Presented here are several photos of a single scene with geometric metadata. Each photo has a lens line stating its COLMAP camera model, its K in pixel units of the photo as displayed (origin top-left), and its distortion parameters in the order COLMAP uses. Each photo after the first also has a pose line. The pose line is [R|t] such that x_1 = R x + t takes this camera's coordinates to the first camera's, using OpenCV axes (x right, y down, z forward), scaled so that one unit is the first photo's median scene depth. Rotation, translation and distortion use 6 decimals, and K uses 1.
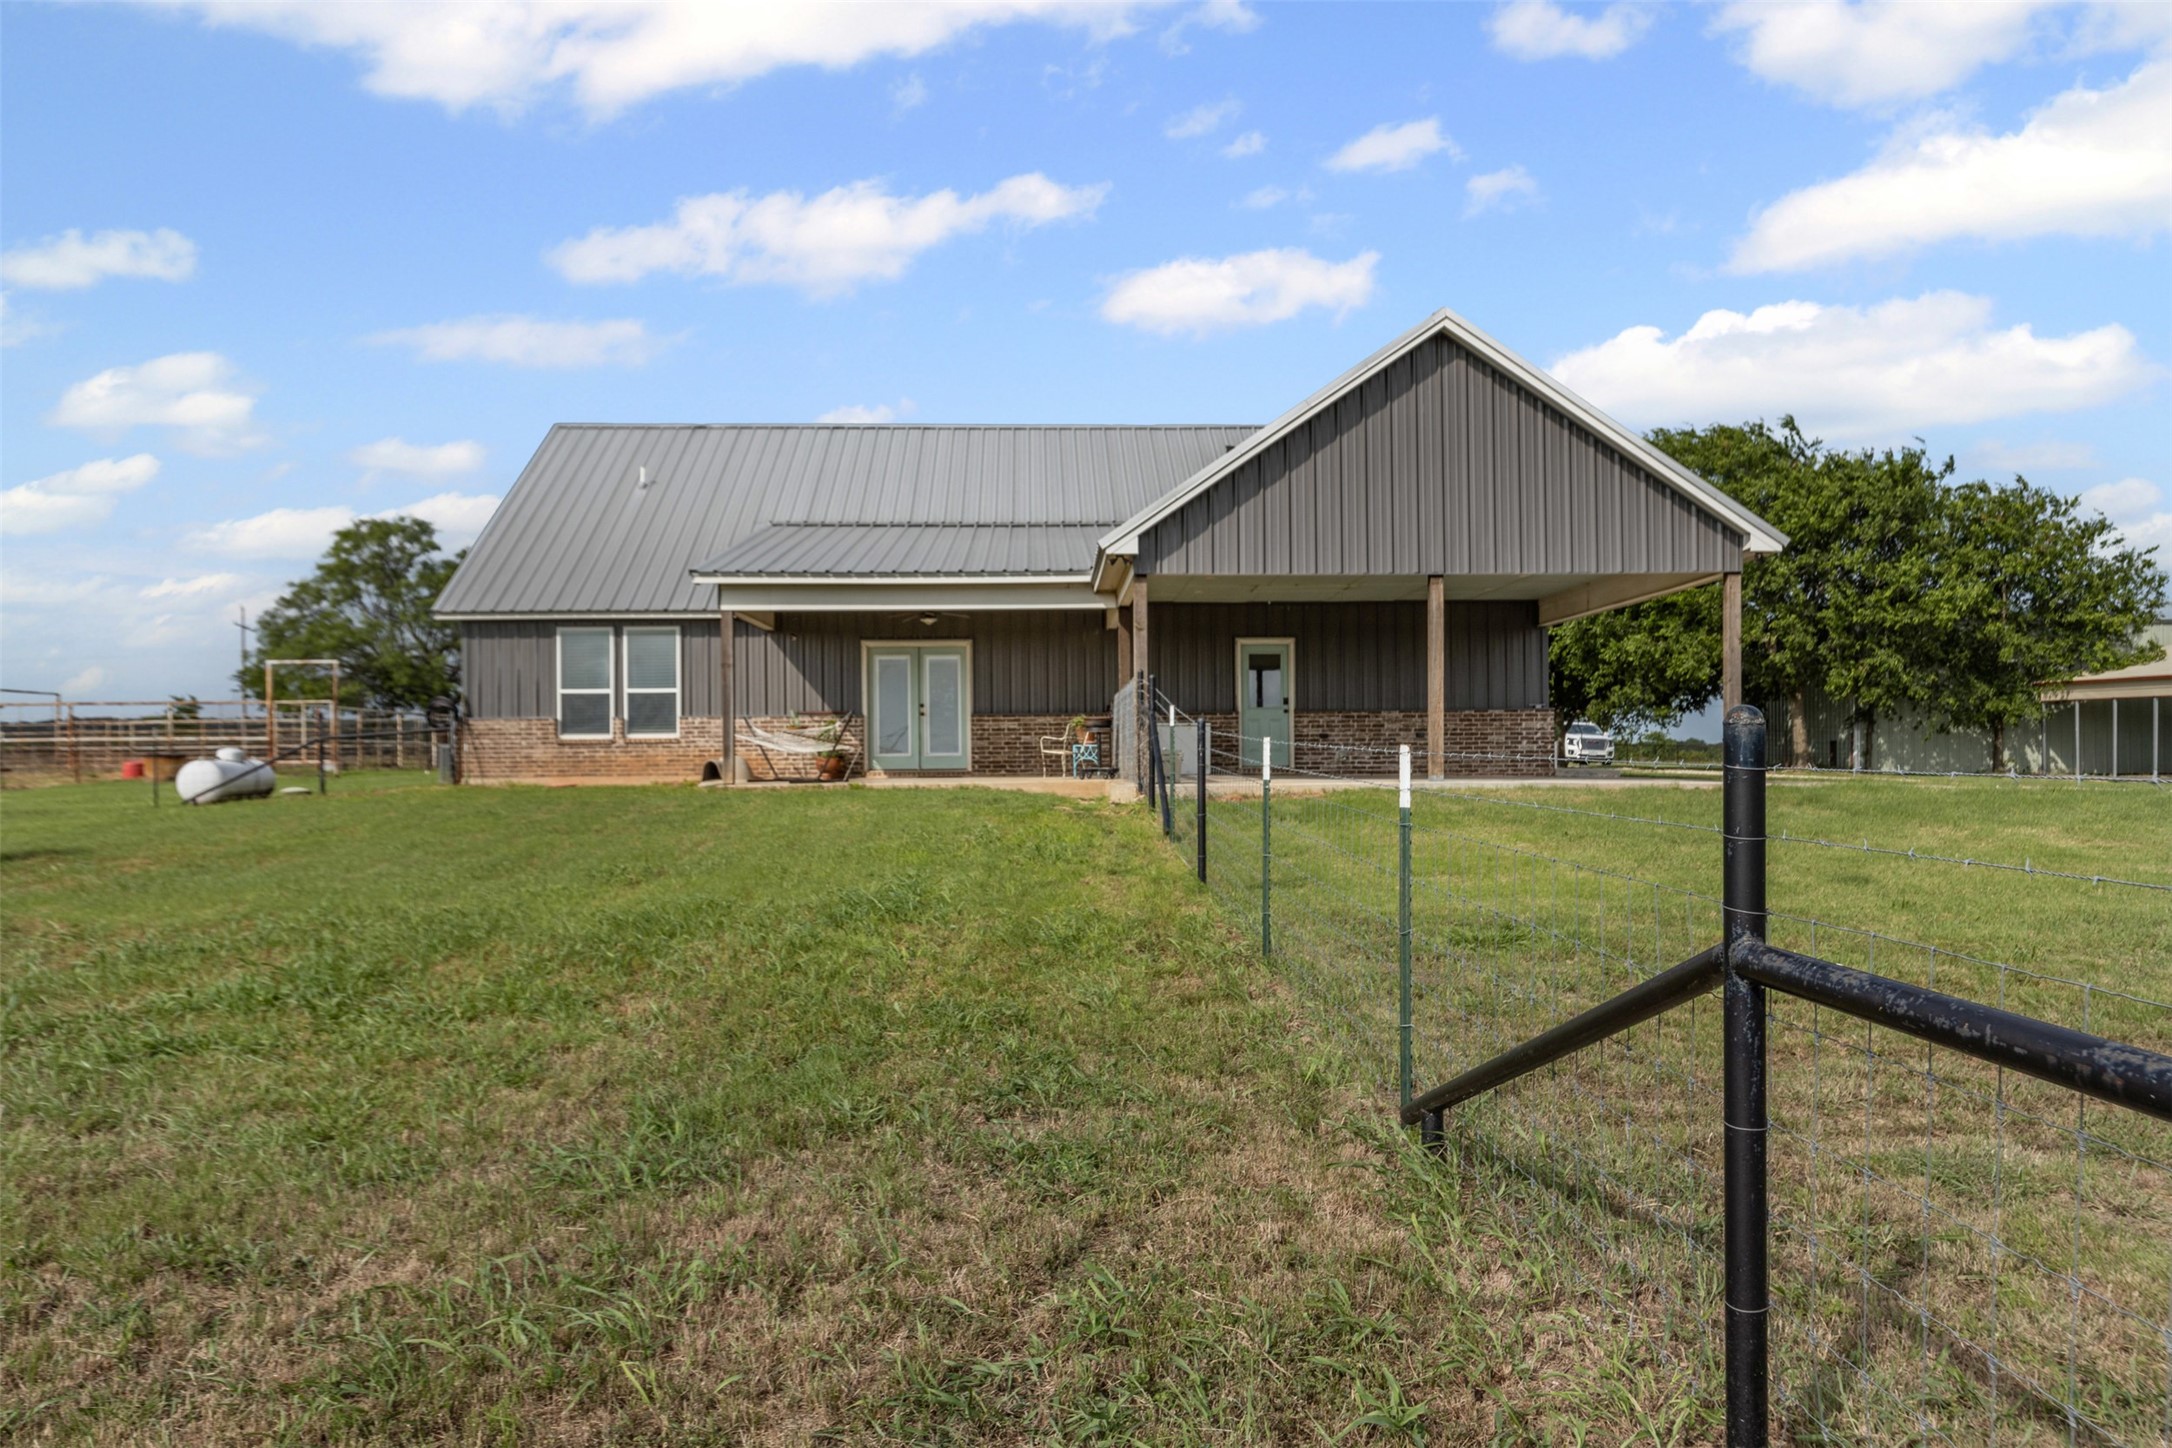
lens RADIAL K [[1566.5, 0, 1085.9], [0, 1566.5, 733.9], [0, 0, 1]] dist [0.004072, 0.000879]
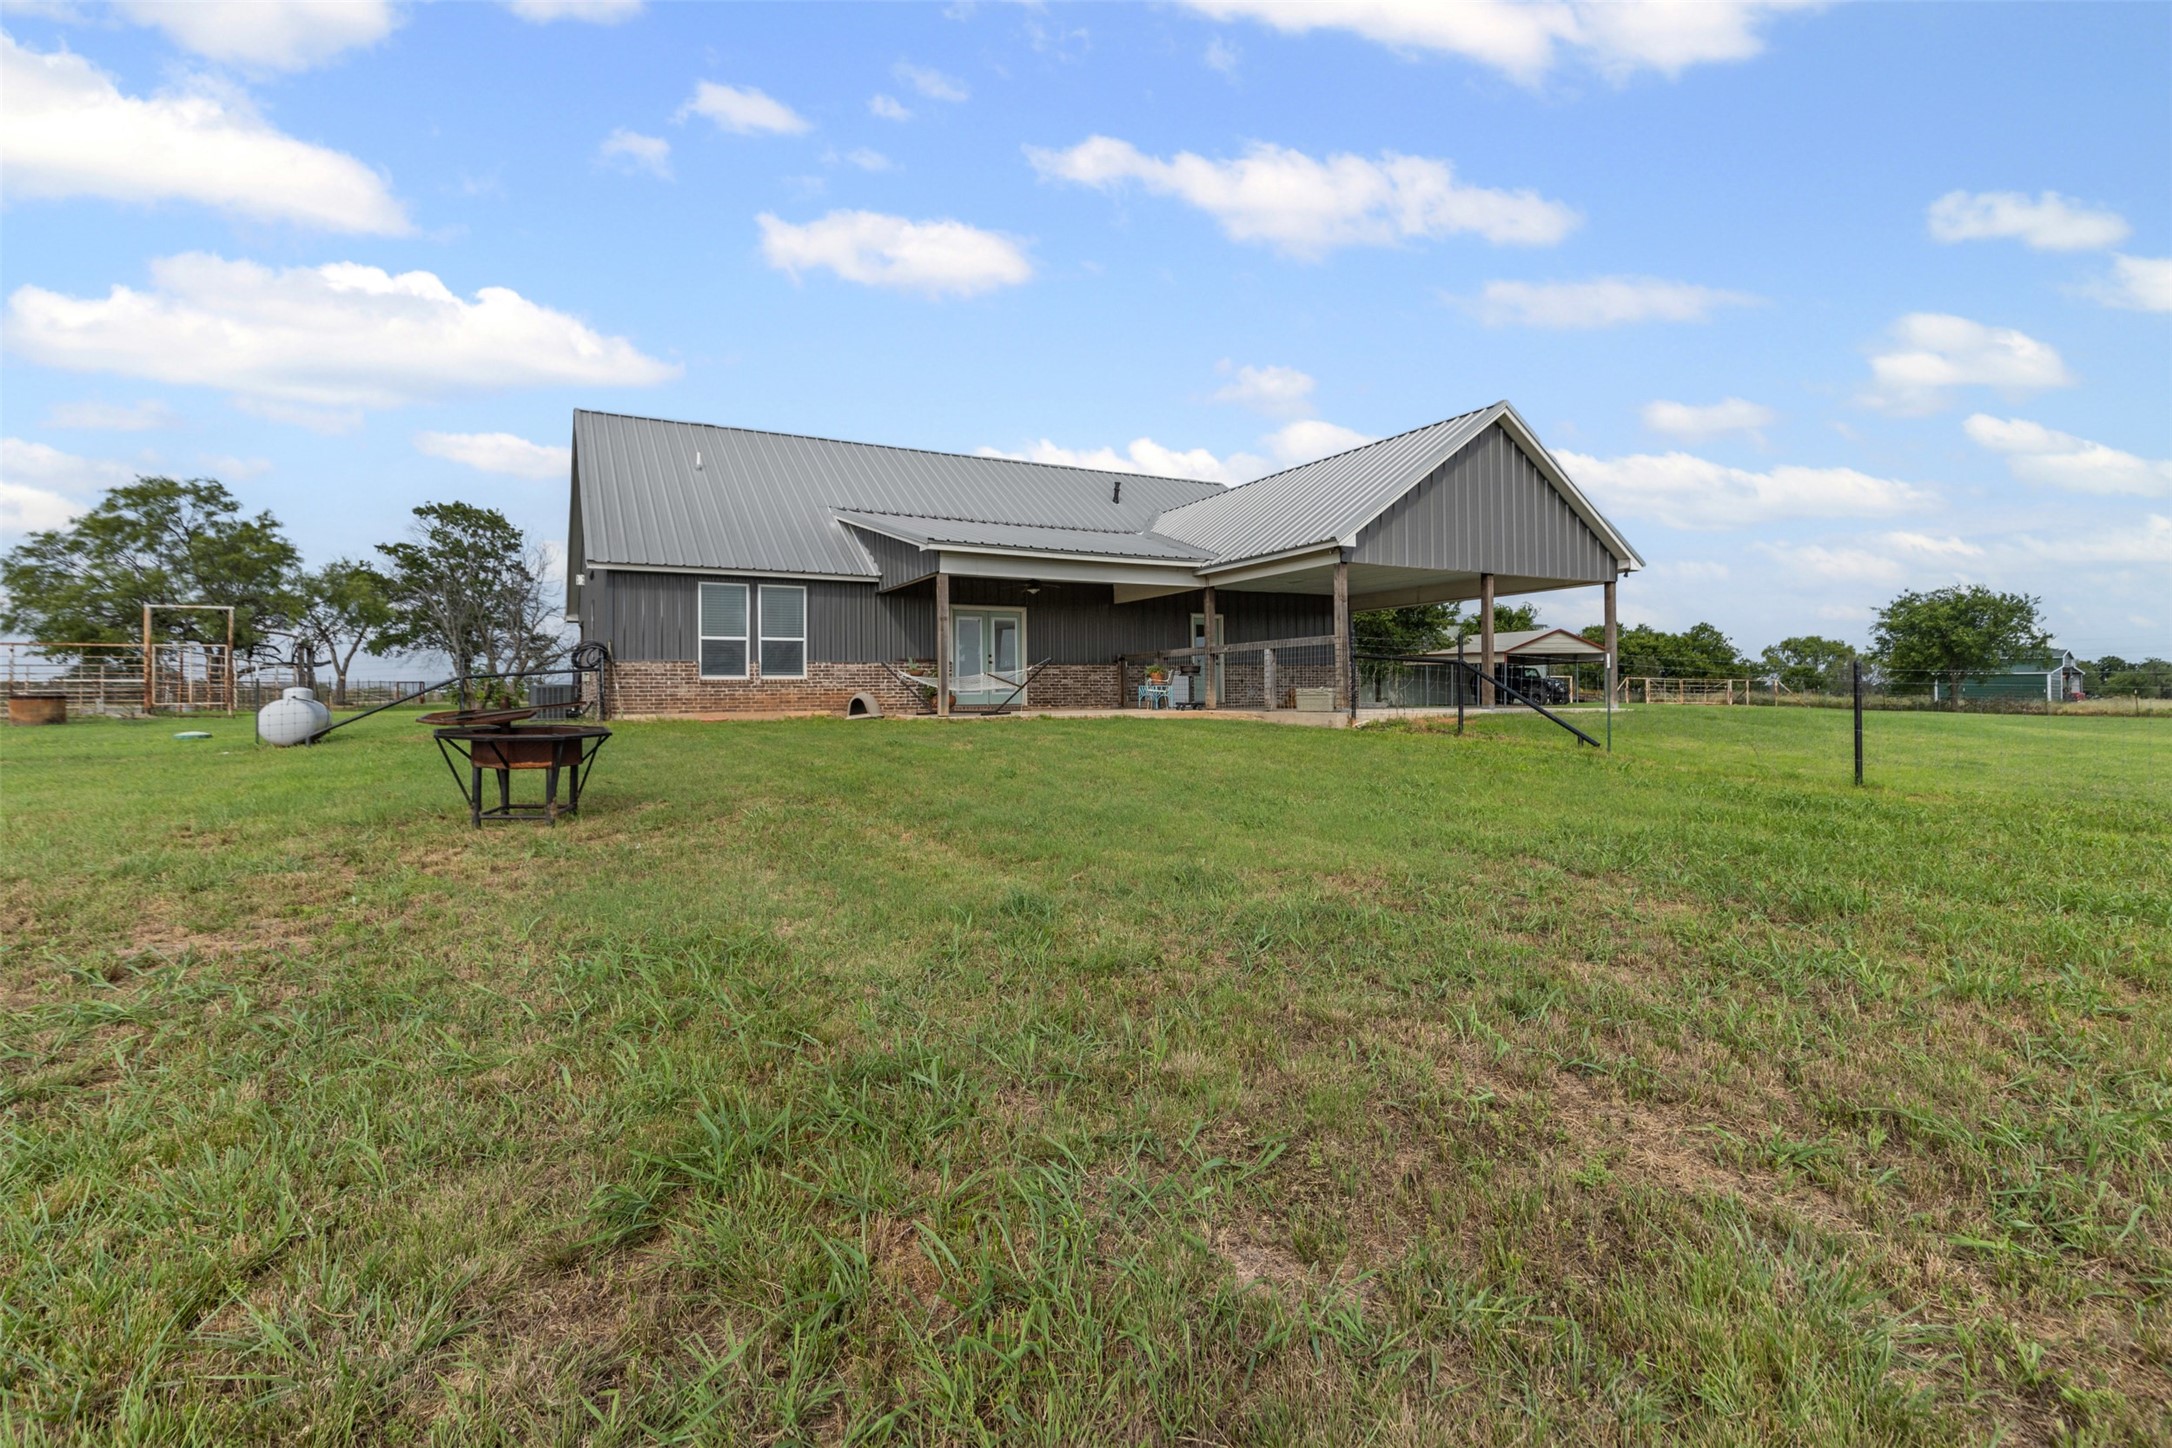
lens RADIAL K [[1013.1, 0, 1096.9], [0, 1013.1, 703.4], [0, 0, 1]] dist [-0.004564, 0.000076]
pose [[0.899950, -0.002584, 0.435985, -0.397490], [-0.004798, 0.999863, 0.015829, 0.007674], [-0.435967, -0.016337, 0.899815, 0.207617]]
